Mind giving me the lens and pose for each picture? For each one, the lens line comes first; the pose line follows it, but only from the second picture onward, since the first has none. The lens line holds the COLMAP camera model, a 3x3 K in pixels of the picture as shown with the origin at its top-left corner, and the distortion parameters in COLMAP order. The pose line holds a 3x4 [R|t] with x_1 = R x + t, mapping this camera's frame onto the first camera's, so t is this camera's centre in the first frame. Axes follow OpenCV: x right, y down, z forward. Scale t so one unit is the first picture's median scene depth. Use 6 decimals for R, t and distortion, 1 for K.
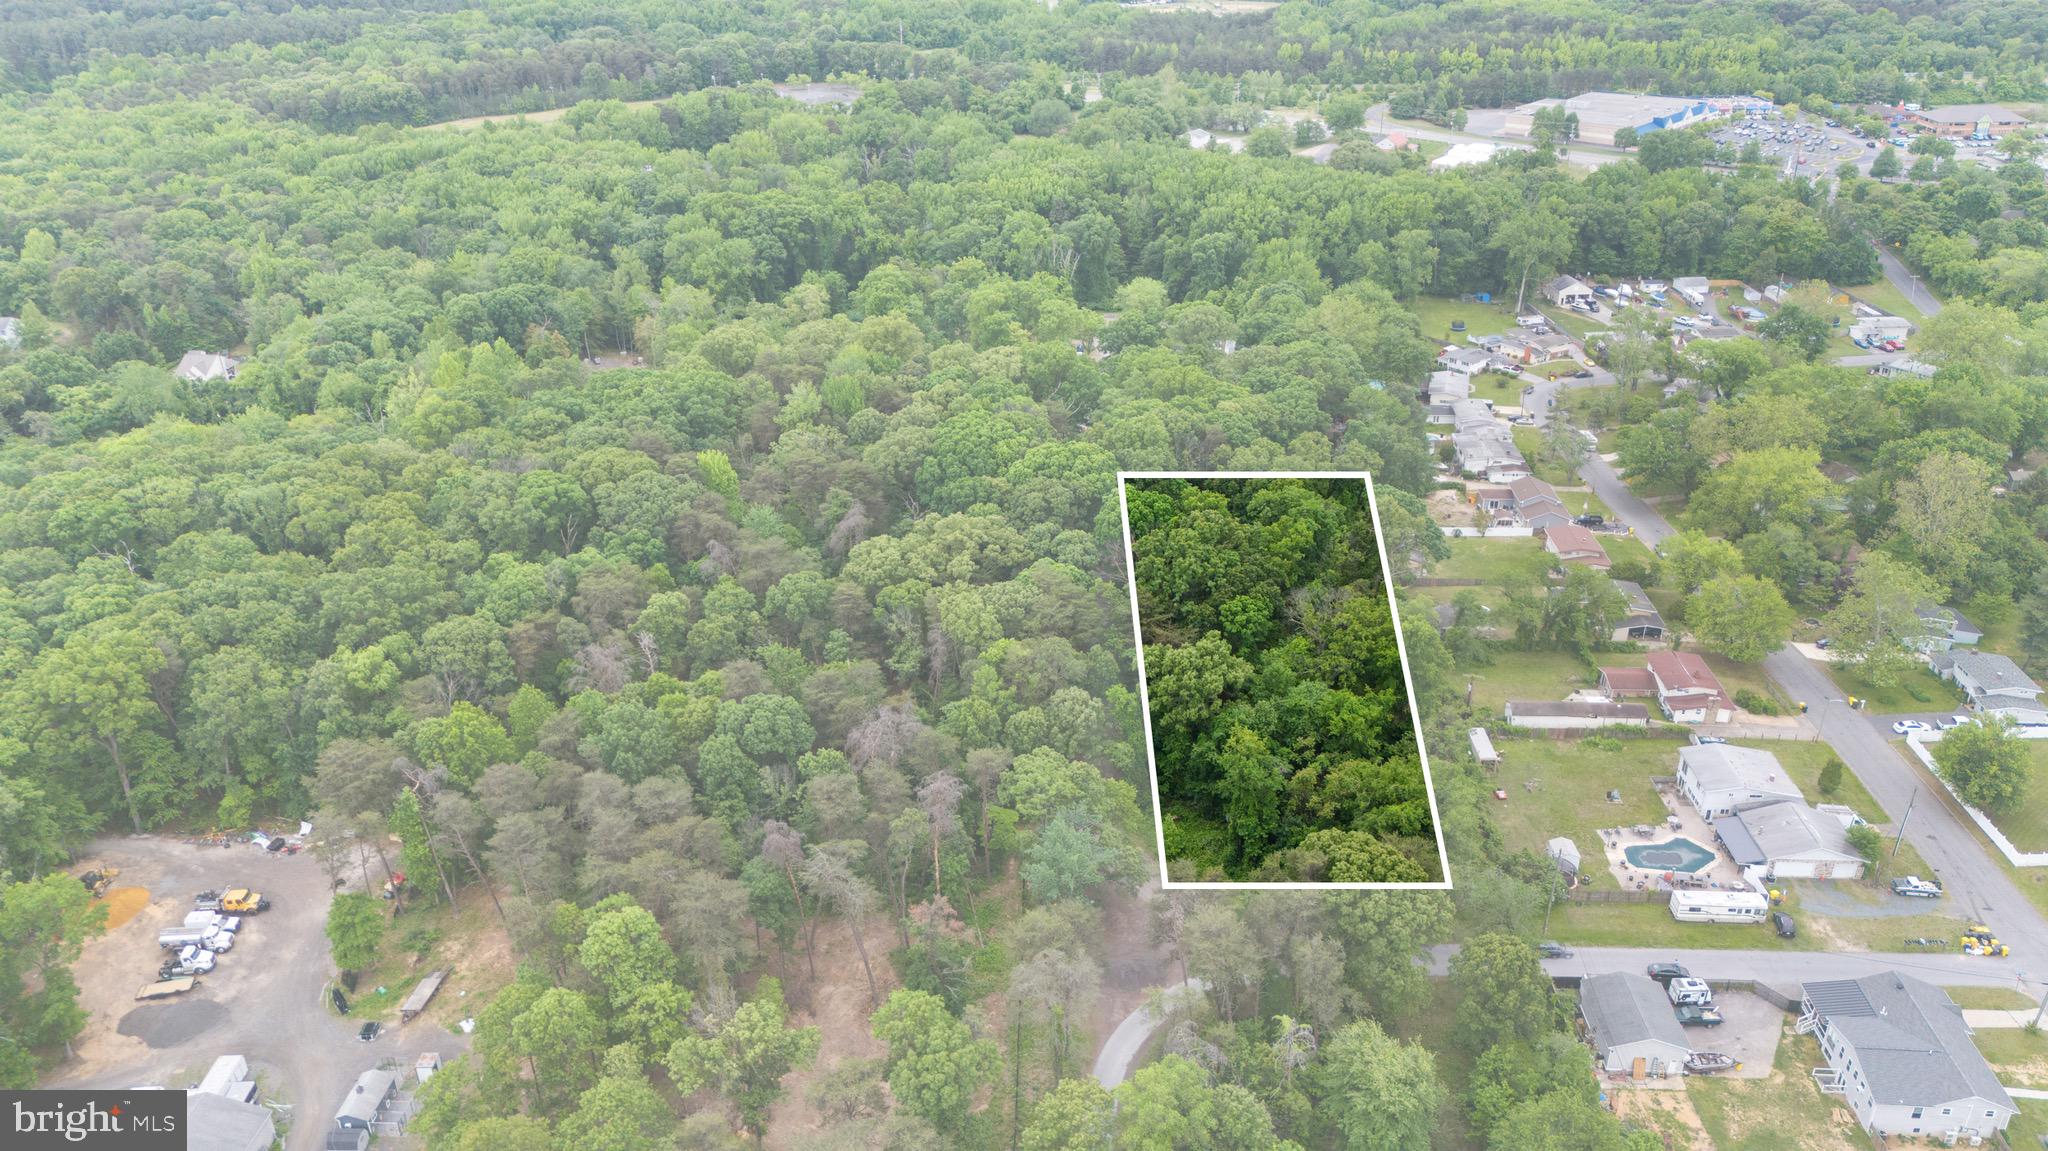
lens RADIAL K [[1515.2, 0, 1024.0], [0, 1515.2, 575.5], [0, 0, 1]] dist [0.076476, -0.070345]
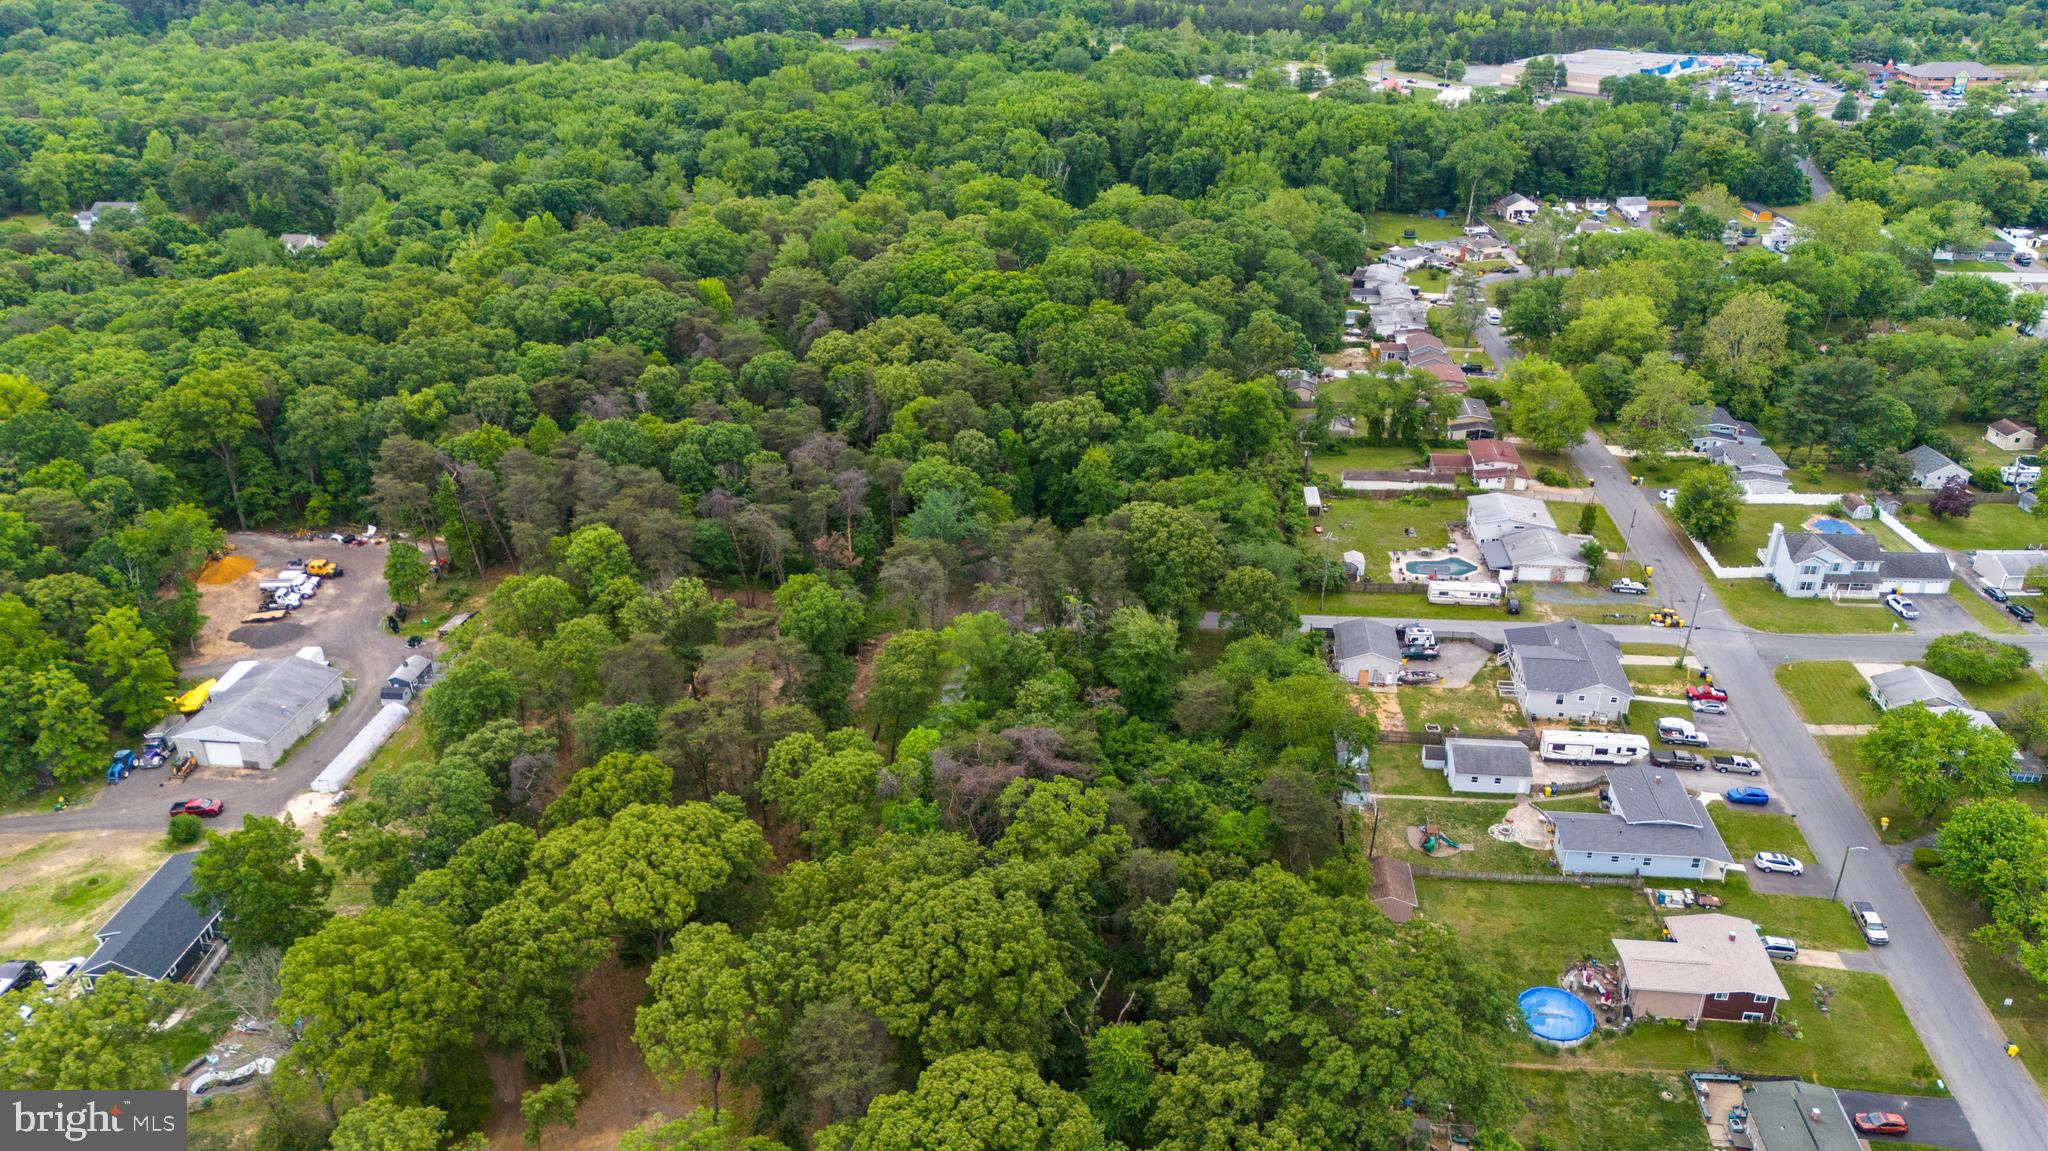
lens RADIAL K [[1515.2, 0, 1024.0], [0, 1515.2, 575.5], [0, 0, 1]] dist [0.076476, -0.070345]
pose [[0.998727, 0.025153, -0.043734, 0.088821], [-0.025050, 0.999682, 0.002894, 0.127524], [0.043792, -0.001795, 0.999039, -0.168939]]
